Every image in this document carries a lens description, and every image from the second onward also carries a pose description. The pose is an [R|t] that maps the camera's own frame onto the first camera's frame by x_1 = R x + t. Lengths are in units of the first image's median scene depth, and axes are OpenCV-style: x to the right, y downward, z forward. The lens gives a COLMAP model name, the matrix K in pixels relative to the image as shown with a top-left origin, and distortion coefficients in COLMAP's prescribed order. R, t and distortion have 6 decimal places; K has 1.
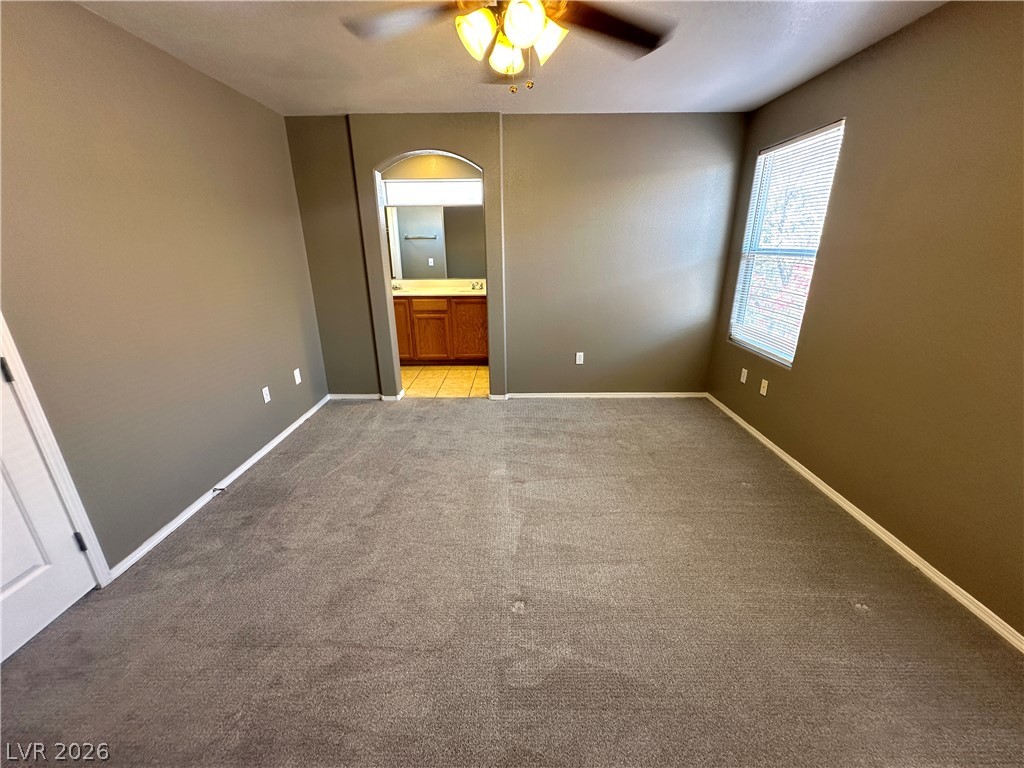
lens RADIAL K [[409.5, 0, 516.4], [0, 409.5, 383.0], [0, 0, 1]] dist [-0.001556, 0.000353]
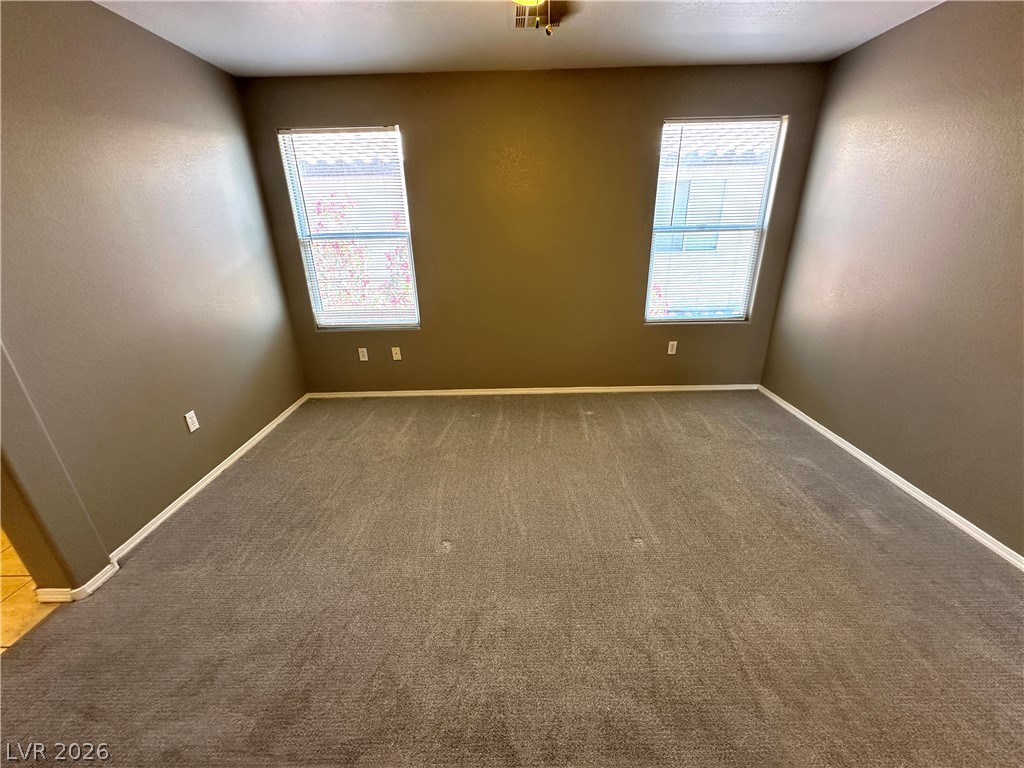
lens RADIAL K [[409.5, 0, 514.2], [0, 409.5, 381.5], [0, 0, 1]] dist [-0.001556, 0.000353]
pose [[0.013658, -0.360140, 0.932798, -0.370688], [0.347811, 0.876340, 0.333250, -0.143458], [-0.937465, 0.319886, 0.137229, 0.425662]]
